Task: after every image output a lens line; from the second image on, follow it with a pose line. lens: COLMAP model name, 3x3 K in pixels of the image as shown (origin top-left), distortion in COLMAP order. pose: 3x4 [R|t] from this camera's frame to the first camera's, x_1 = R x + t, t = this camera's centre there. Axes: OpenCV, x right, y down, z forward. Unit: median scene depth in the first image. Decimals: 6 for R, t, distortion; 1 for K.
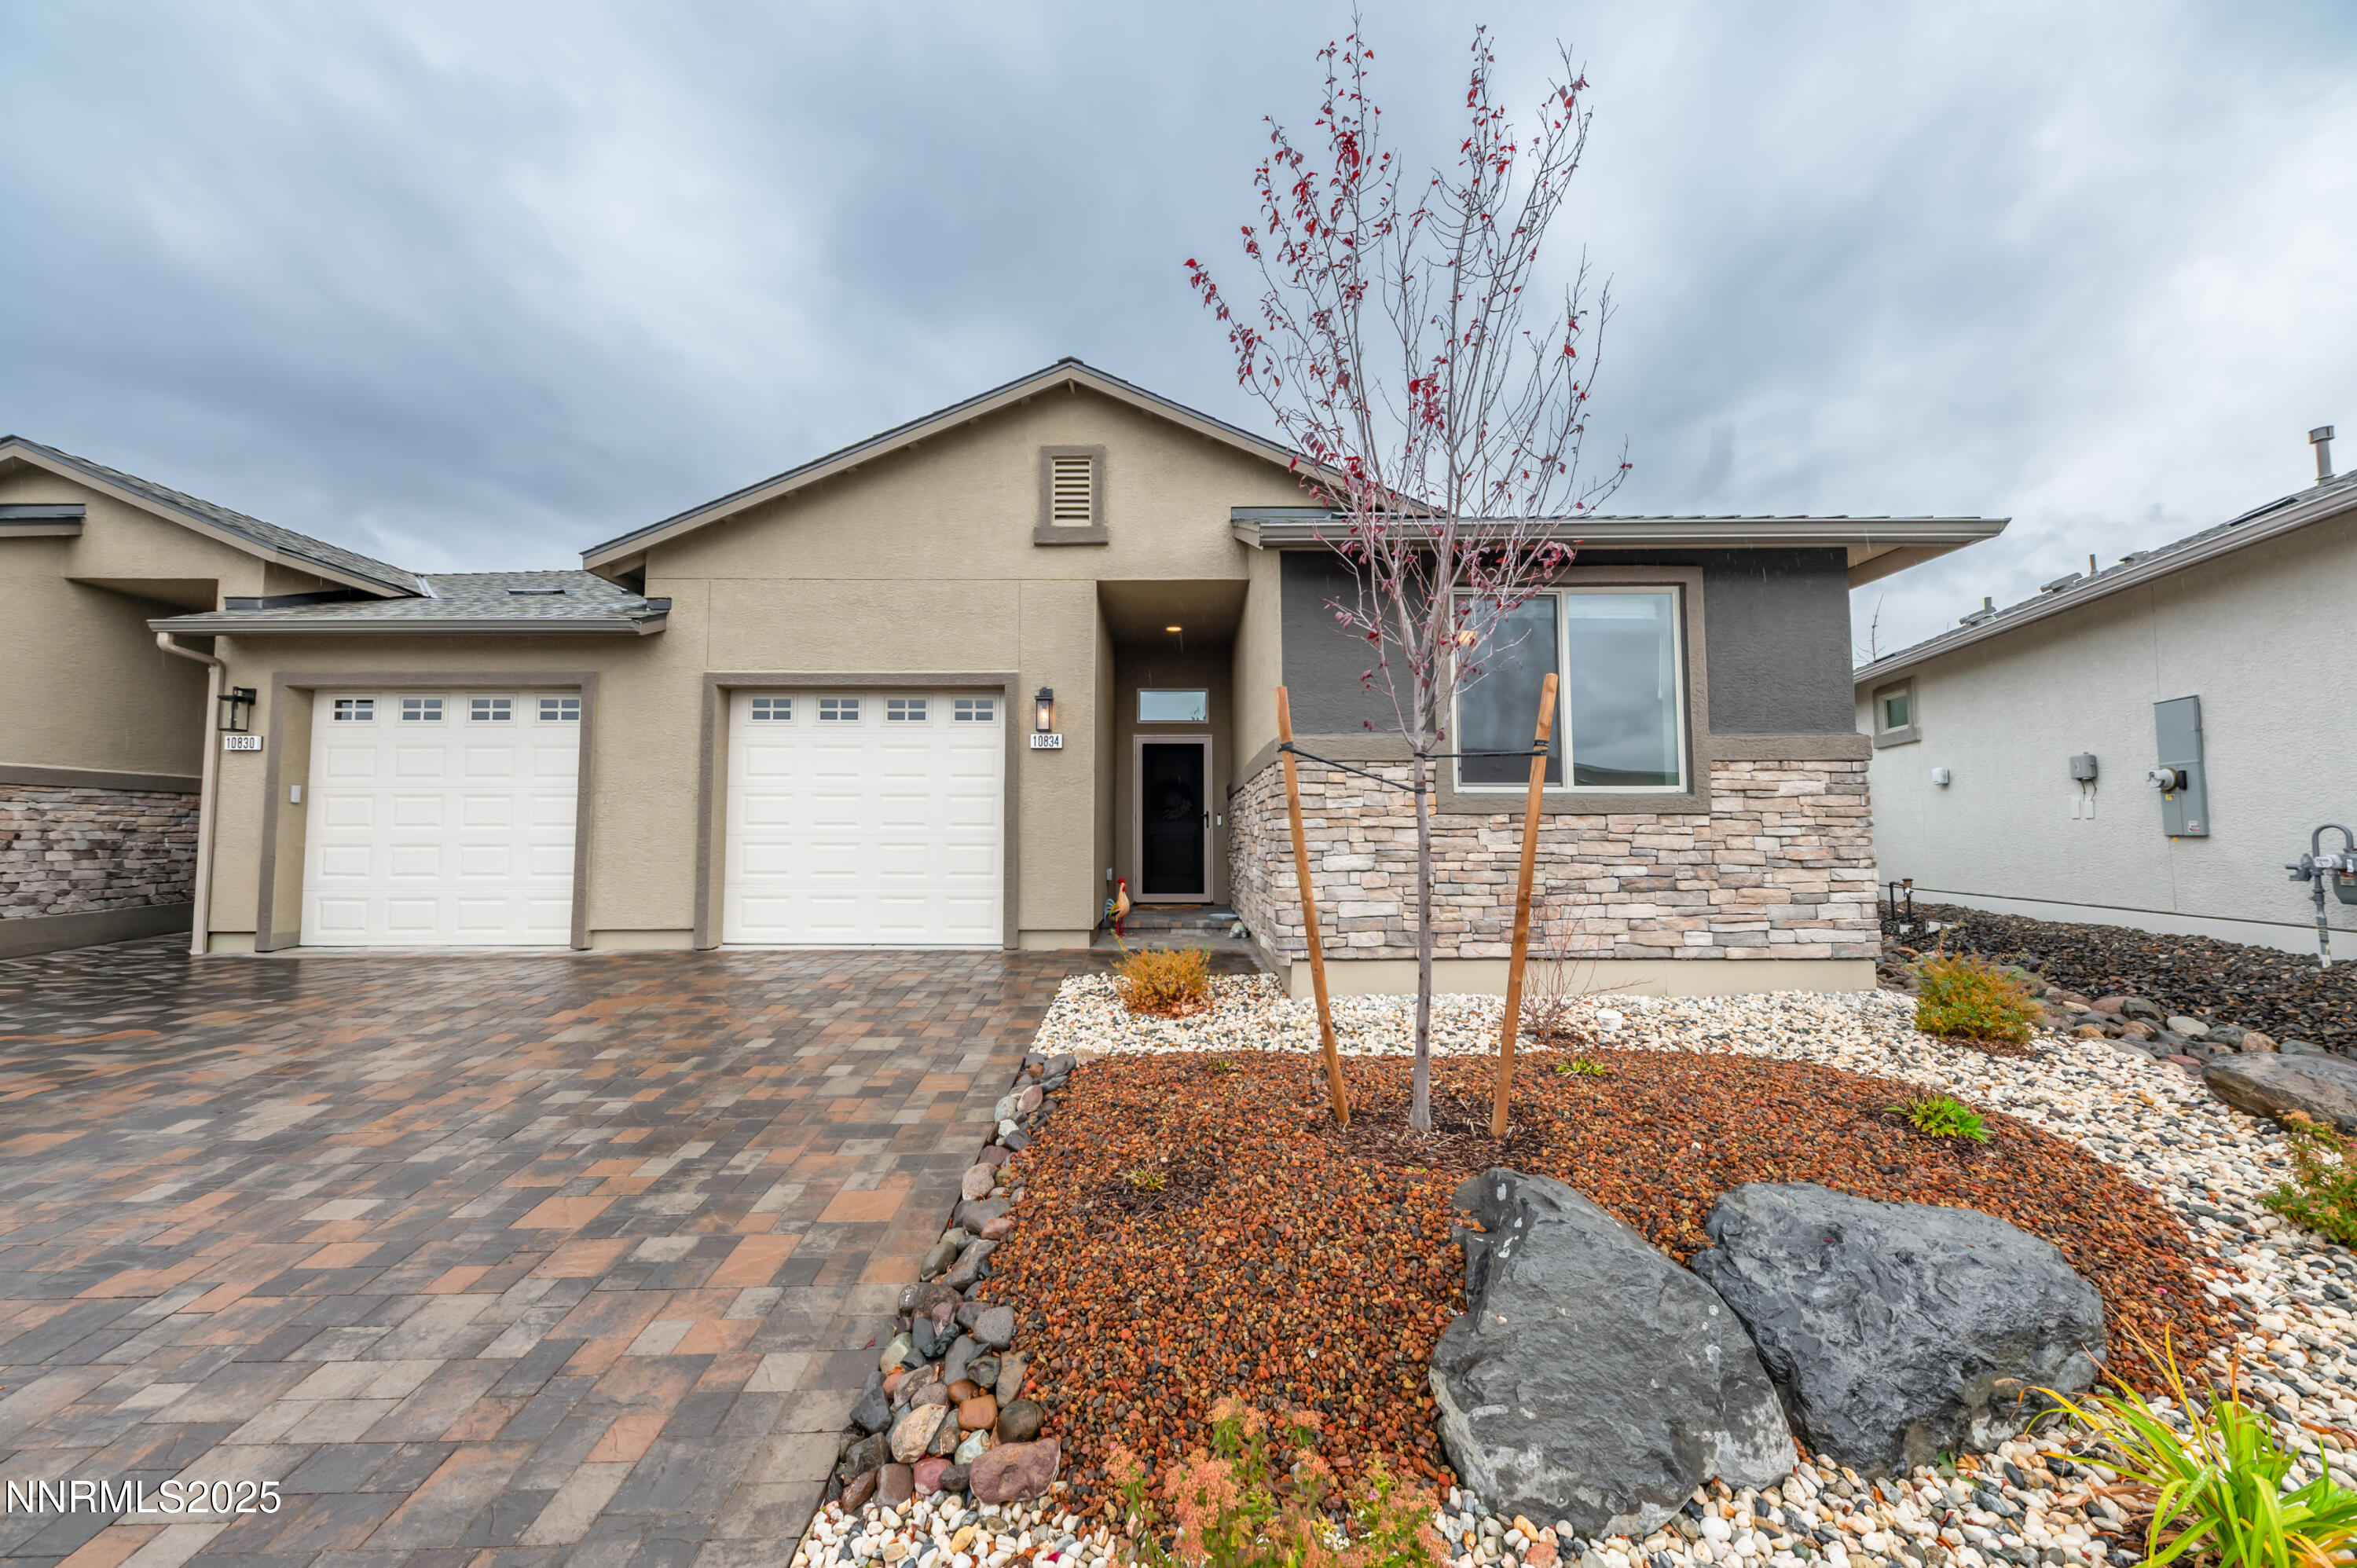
lens RADIAL K [[787.7, 0, 1224.0], [0, 787.7, 789.5], [0, 0, 1]] dist [0.011704, -0.003823]
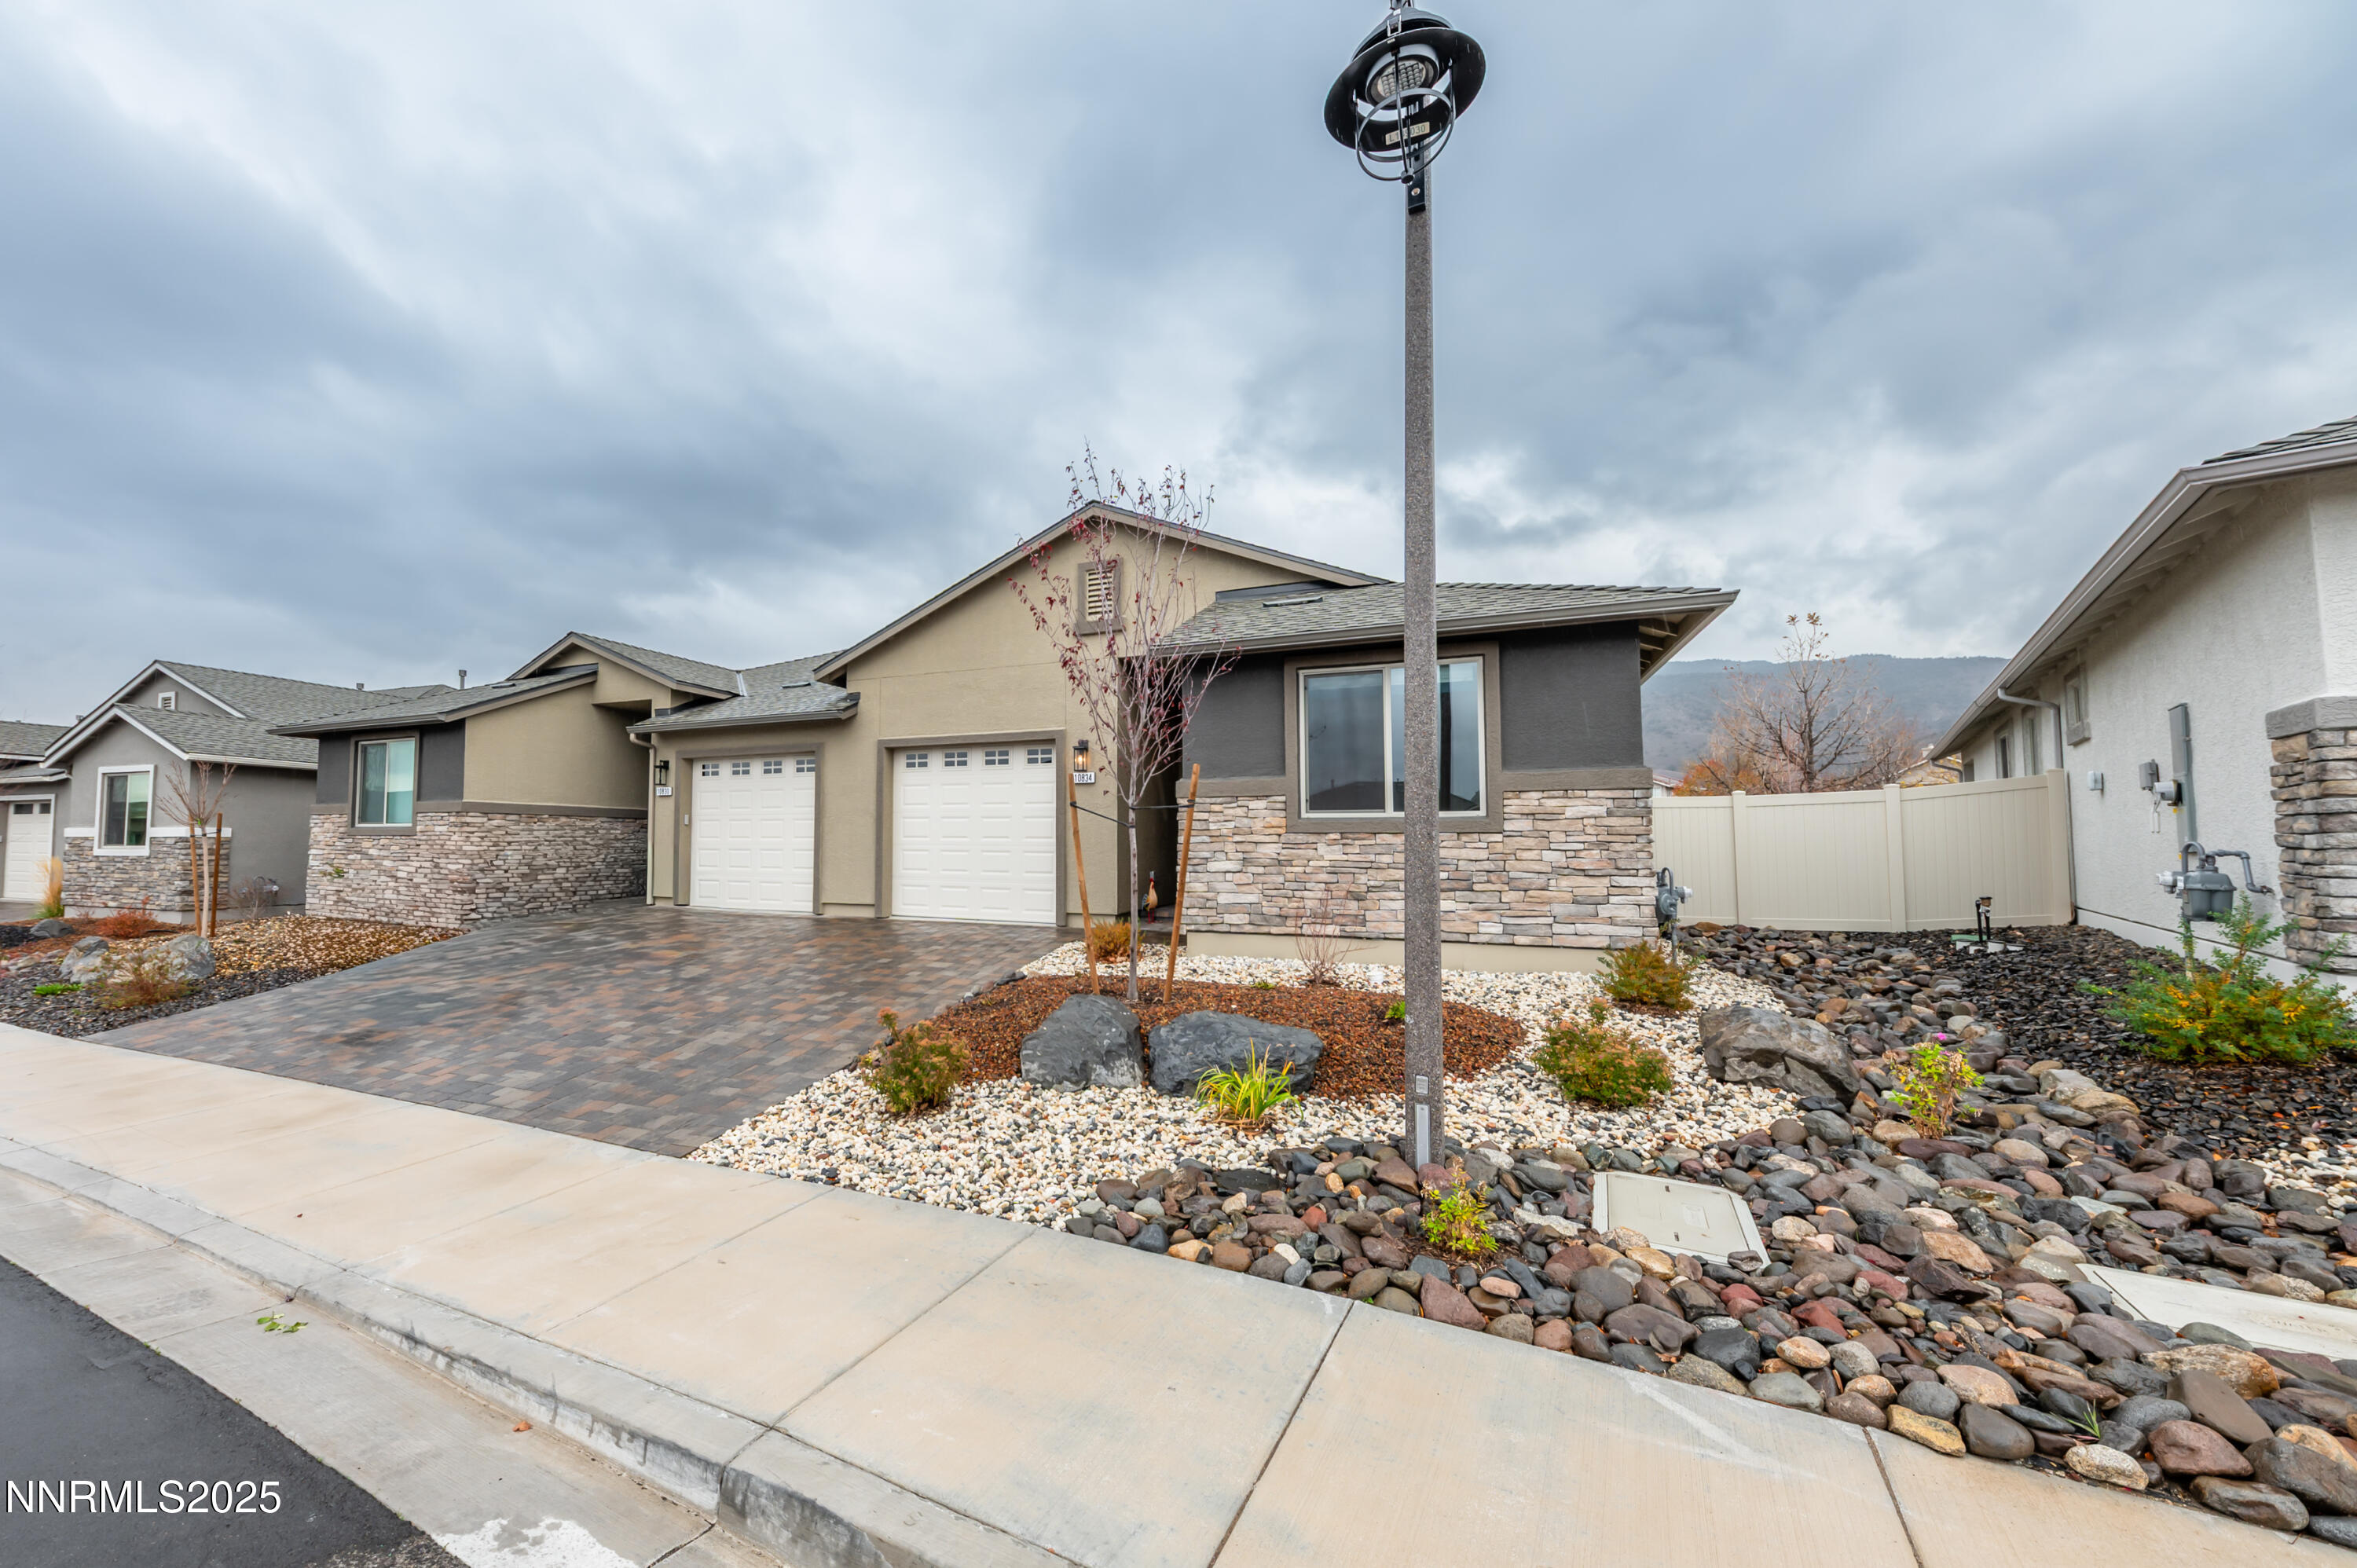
lens RADIAL K [[839.7, 0, 1113.7], [0, 839.7, 800.4], [0, 0, 1]] dist [-0.000487, -0.000005]
pose [[0.929975, -0.014819, -0.367324, 0.519096], [0.017878, 0.999828, 0.004927, -0.039132], [0.367188, -0.011149, 0.930080, -0.501856]]
